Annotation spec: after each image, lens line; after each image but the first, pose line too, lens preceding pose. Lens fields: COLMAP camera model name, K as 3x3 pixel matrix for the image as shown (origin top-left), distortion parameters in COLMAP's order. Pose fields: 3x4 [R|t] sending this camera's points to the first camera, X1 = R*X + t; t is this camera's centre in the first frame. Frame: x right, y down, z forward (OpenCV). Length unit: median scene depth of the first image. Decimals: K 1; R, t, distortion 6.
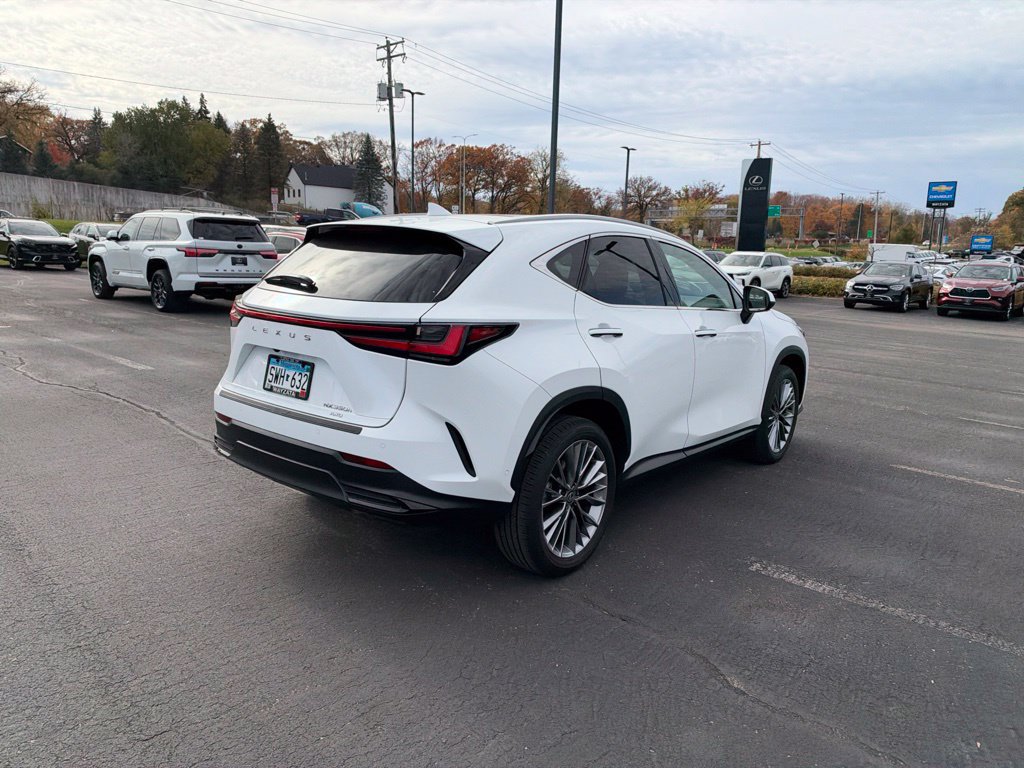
lens RADIAL K [[737.8, 0, 512.0], [0, 737.8, 384.0], [0, 0, 1]] dist [0.006820, -0.020901]
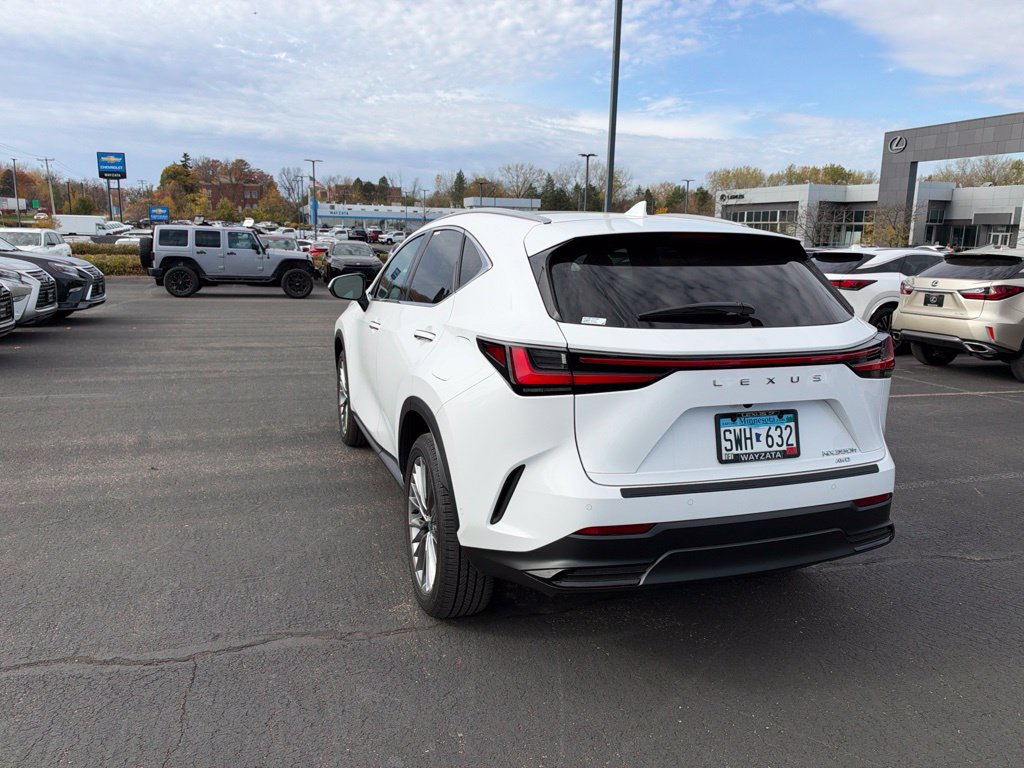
lens RADIAL K [[739.6, 0, 520.3], [0, 739.6, 383.1], [0, 0, 1]] dist [0.000011, -0.008521]
pose [[0.524182, -0.185745, 0.831103, -0.137899], [0.155173, 0.980419, 0.121247, -0.025357], [-0.837350, 0.065409, 0.542740, 0.102352]]
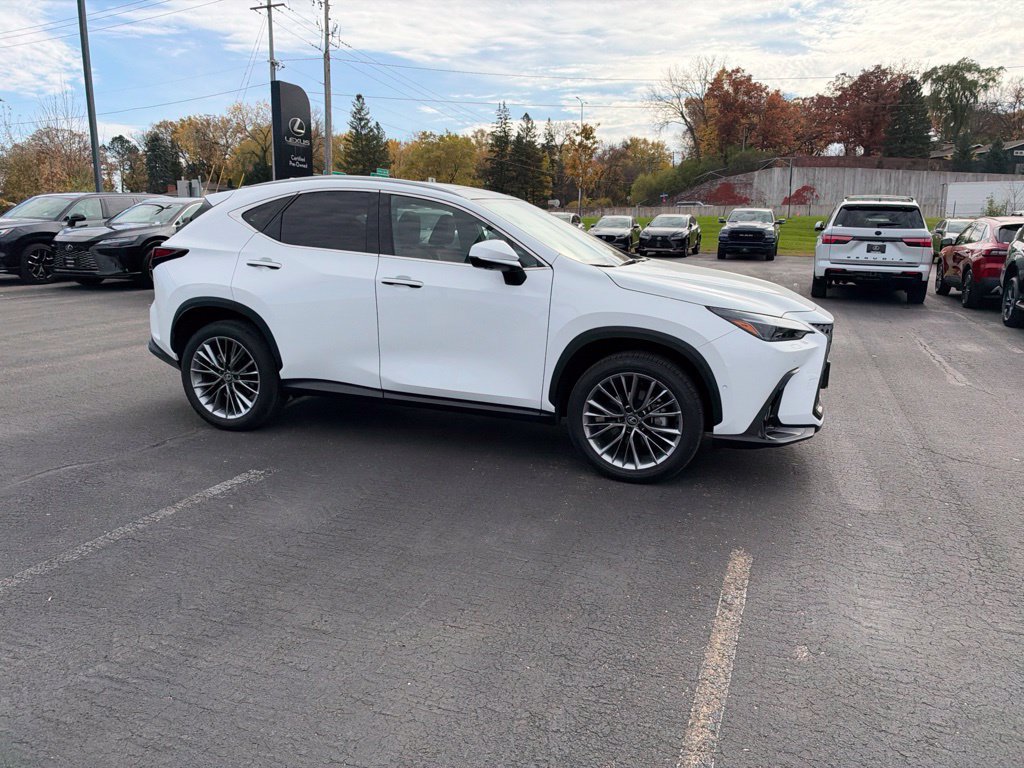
lens RADIAL K [[738.6, 0, 519.2], [0, 738.6, 374.1], [0, 0, 1]] dist [0.007352, -0.020283]
pose [[0.348477, 0.155898, -0.924262, 0.227353], [-0.172609, 0.979881, 0.100200, -0.013192], [0.921287, 0.124619, 0.368375, 0.140685]]
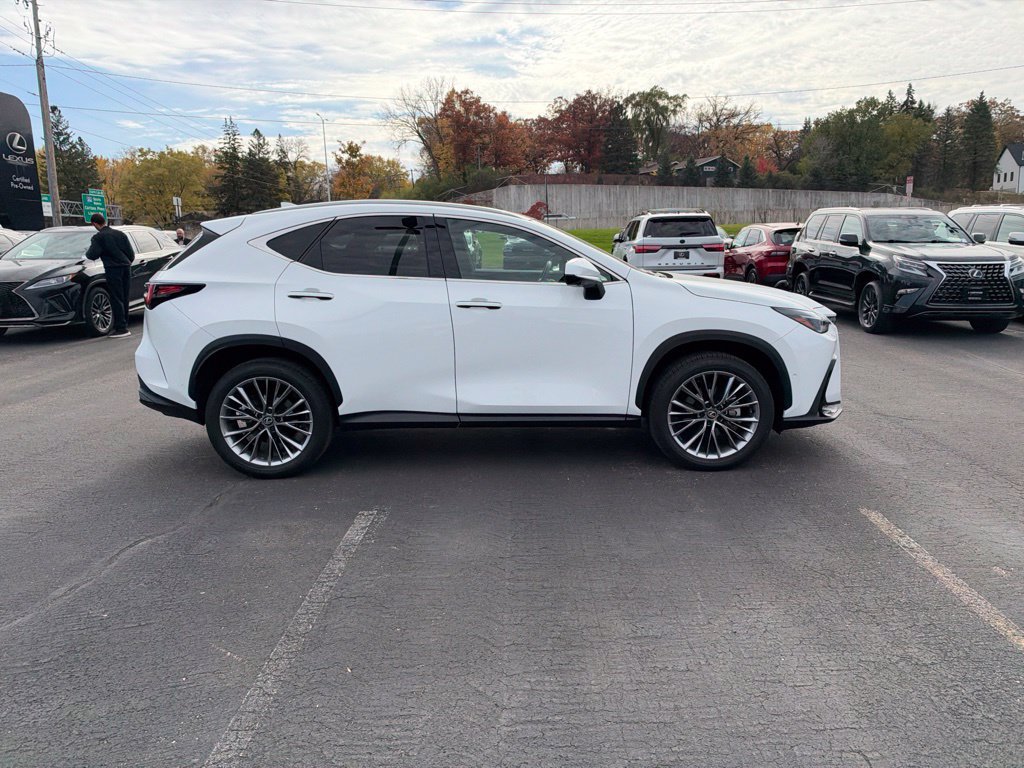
lens RADIAL K [[738.6, 0, 519.2], [0, 738.6, 374.1], [0, 0, 1]] dist [0.007352, -0.020283]
pose [[0.642132, 0.088398, -0.761481, 0.192552], [-0.096558, 0.994745, 0.034053, -0.002171], [0.760489, 0.051661, 0.647293, 0.068838]]
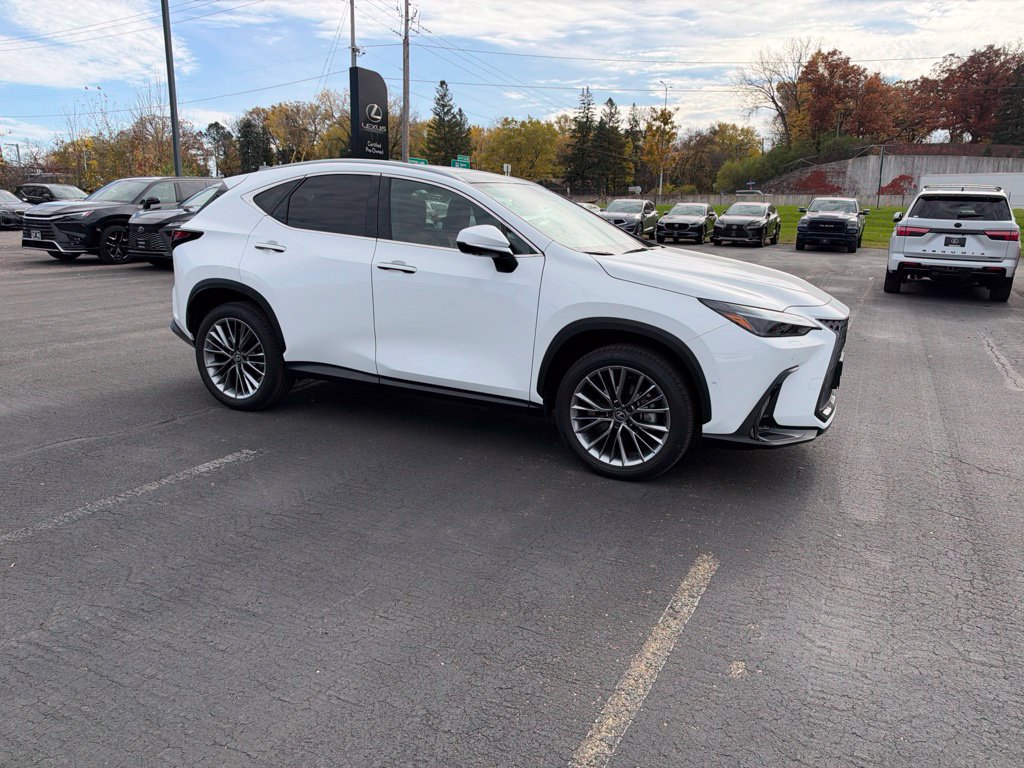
lens RADIAL K [[739.6, 0, 520.3], [0, 739.6, 383.1], [0, 0, 1]] dist [0.000011, -0.008521]
pose [[0.247753, 0.191363, -0.949736, 0.229937], [-0.191641, 0.970609, 0.145576, -0.016778], [0.949680, 0.145942, 0.277144, 0.160816]]
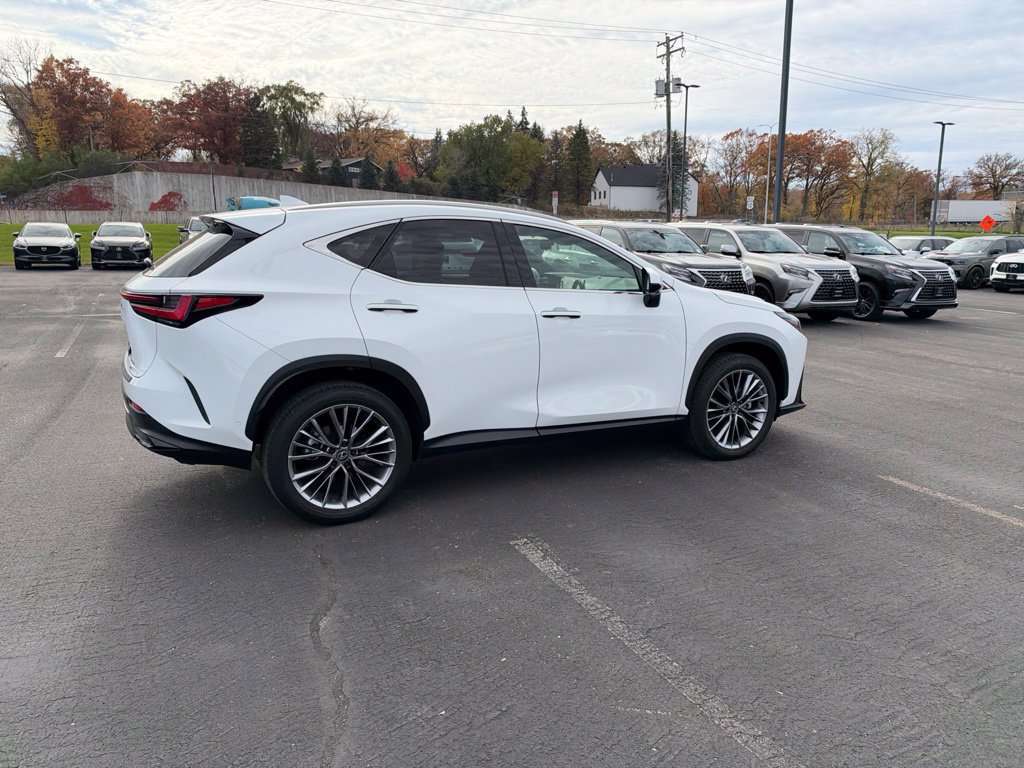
lens RADIAL K [[736.6, 0, 517.9], [0, 736.6, 378.5], [0, 0, 1]] dist [0.005104, -0.018672]
pose [[0.920774, 0.045701, -0.387411, 0.105811], [-0.047029, 0.998875, 0.006055, 0.002718], [0.387252, 0.012644, 0.921887, 0.011378]]
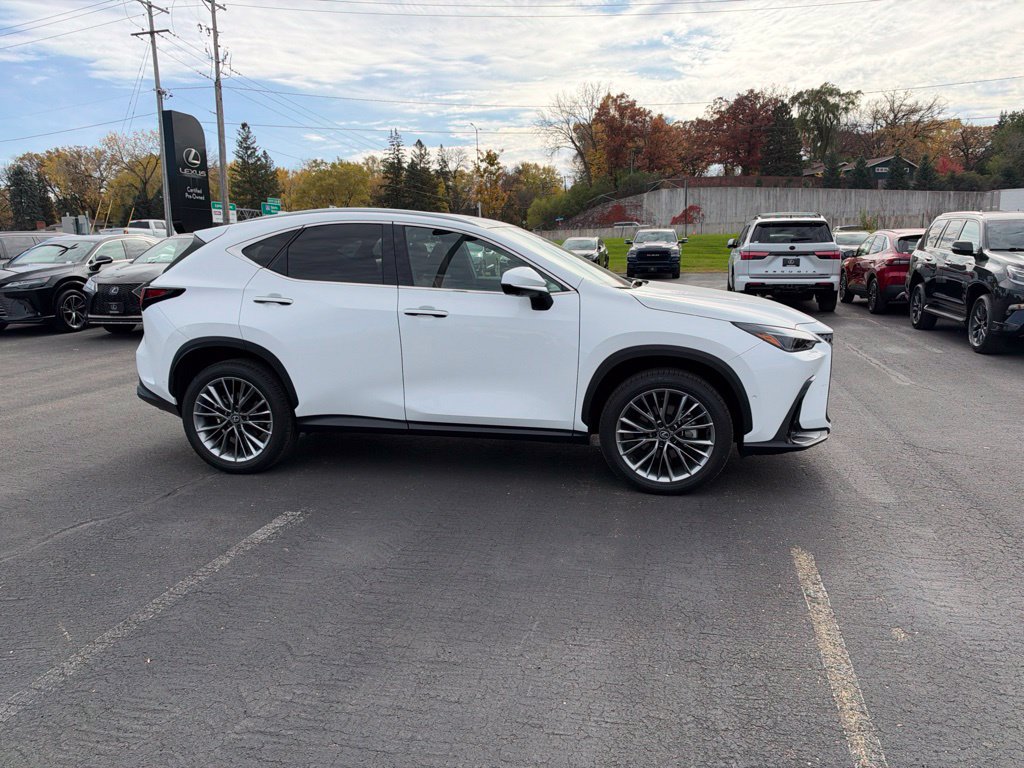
lens RADIAL K [[739.6, 0, 520.3], [0, 739.6, 383.1], [0, 0, 1]] dist [0.000011, -0.008521]
pose [[0.474062, 0.113448, -0.873152, 0.217972], [-0.125708, 0.990226, 0.060408, -0.008880], [0.871471, 0.081125, 0.483690, 0.111950]]
